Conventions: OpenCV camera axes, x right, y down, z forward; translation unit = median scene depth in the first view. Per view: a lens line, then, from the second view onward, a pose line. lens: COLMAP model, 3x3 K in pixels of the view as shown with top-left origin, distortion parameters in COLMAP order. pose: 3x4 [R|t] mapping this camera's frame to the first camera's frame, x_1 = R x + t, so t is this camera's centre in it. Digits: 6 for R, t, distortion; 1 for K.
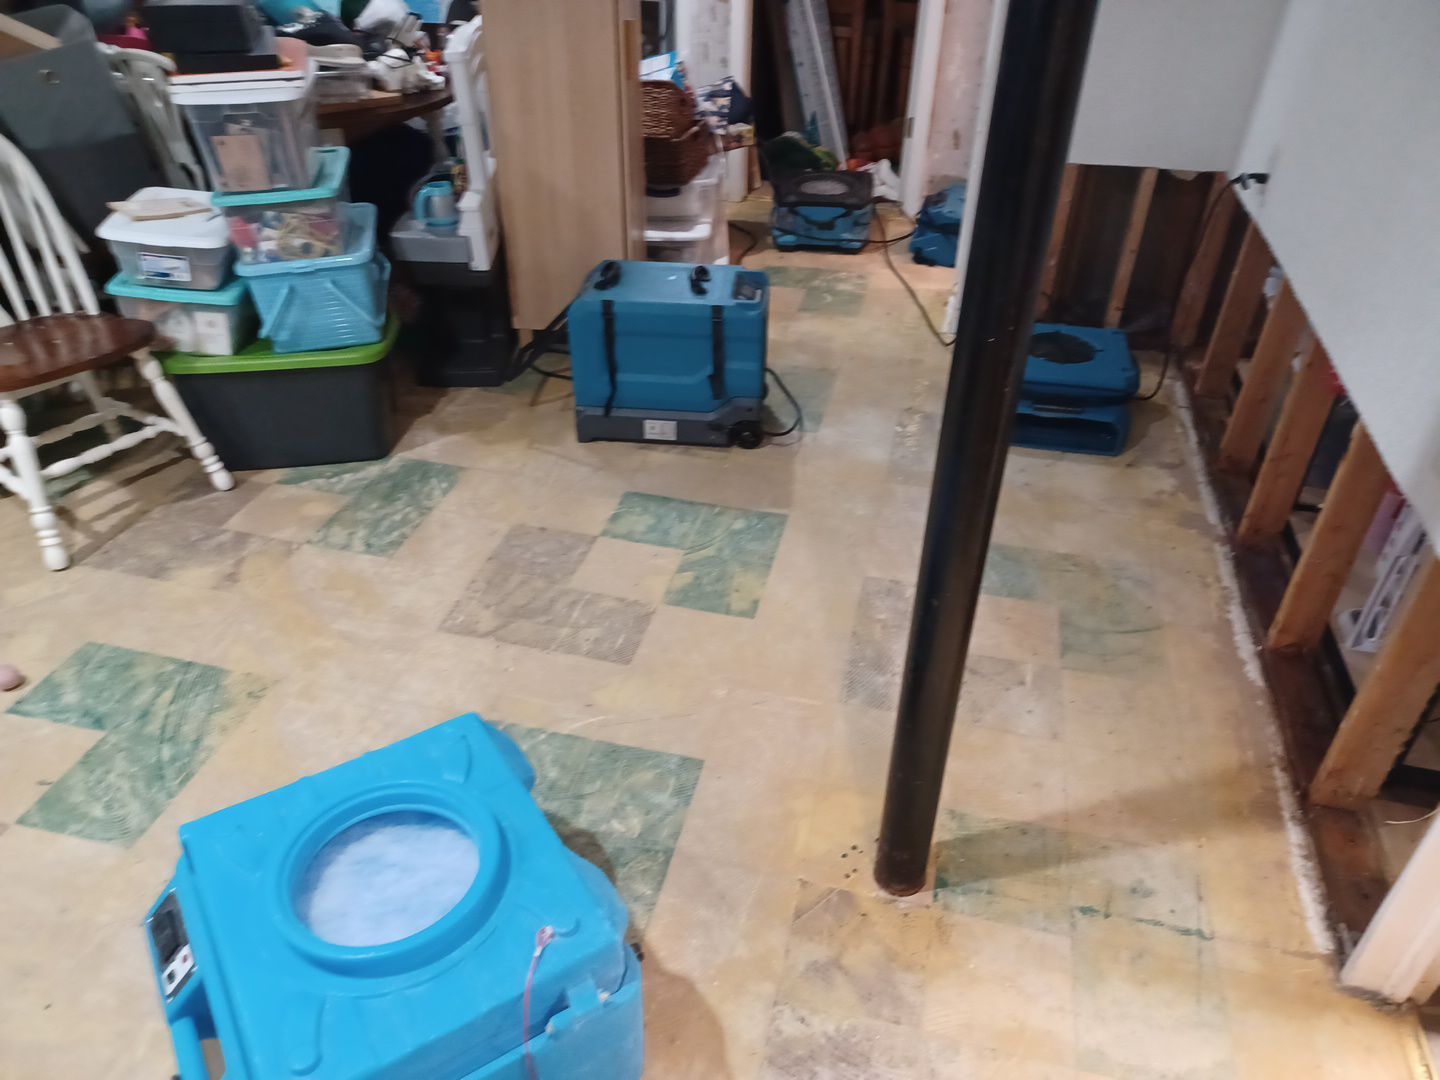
lens RADIAL K [[1057.3, 0, 723.6], [0, 1057.3, 555.8], [0, 0, 1]] dist [0.057672, -0.038288]
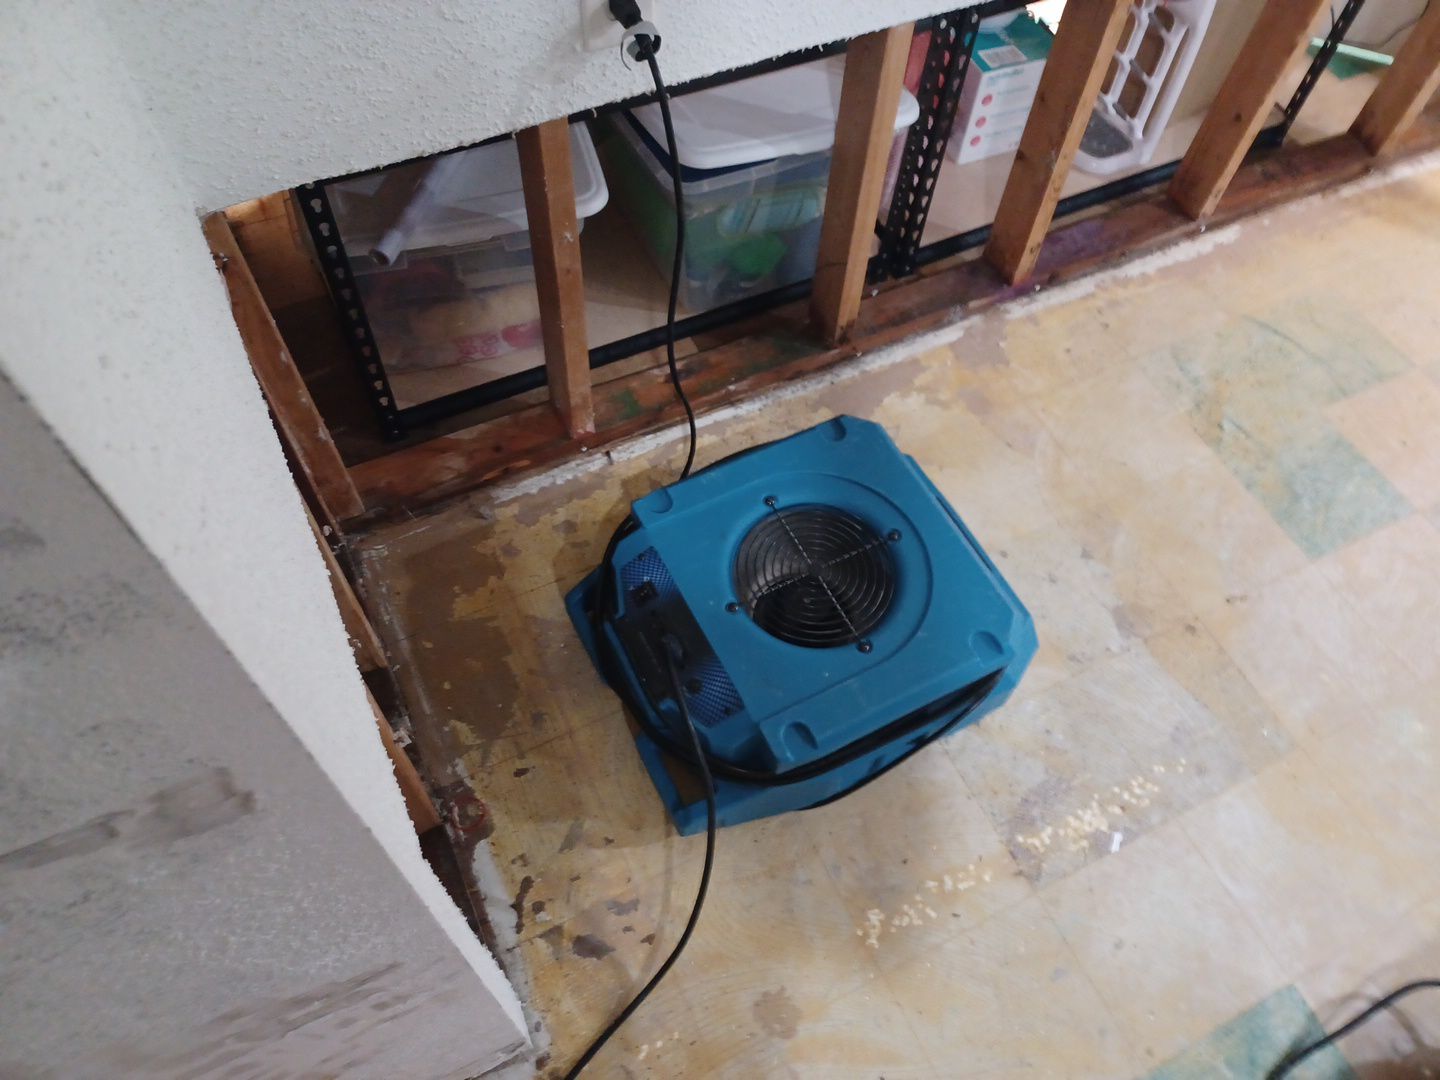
lens RADIAL K [[1057.3, 0, 724.6], [0, 1057.3, 531.6], [0, 0, 1]] dist [0.057672, -0.038288]
pose [[-0.635036, -0.686973, 0.353267, 0.222644], [0.385211, 0.114779, 0.915663, -0.671094], [-0.669583, 0.717561, 0.191741, 1.032759]]
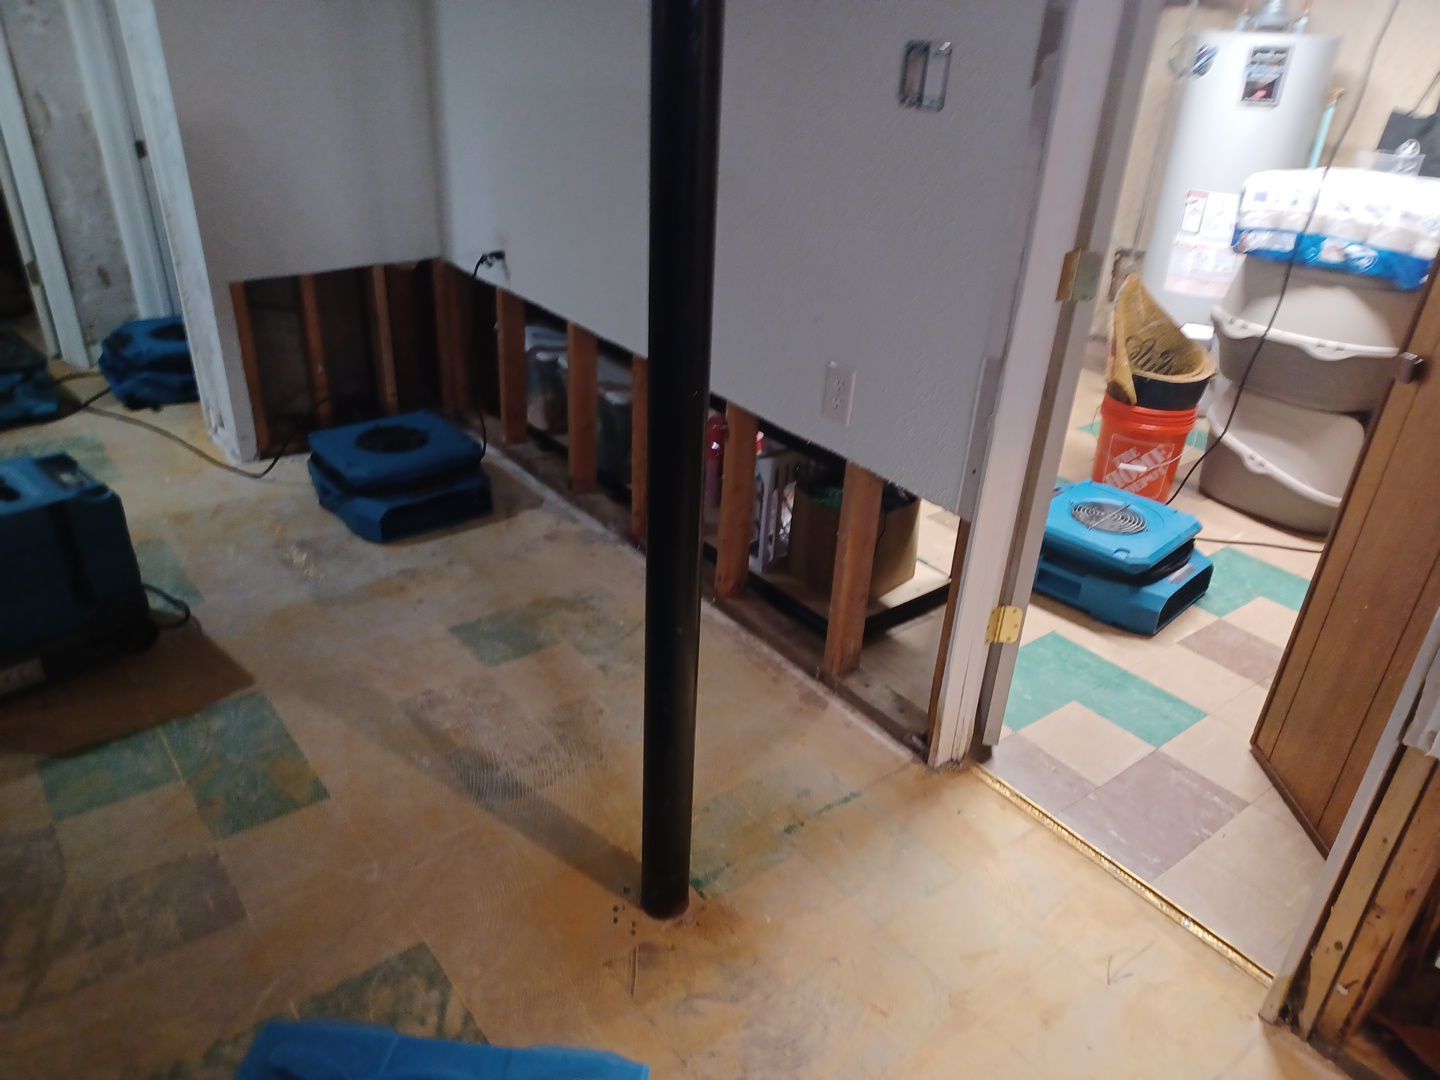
lens RADIAL K [[1057.3, 0, 742.4], [0, 1057.3, 551.4], [0, 0, 1]] dist [0.057672, -0.038288]
pose [[0.621548, -0.364602, 0.693356, -0.259309], [0.422722, 0.901267, 0.094990, -0.056056], [-0.659533, 0.234056, 0.714306, 0.064696]]
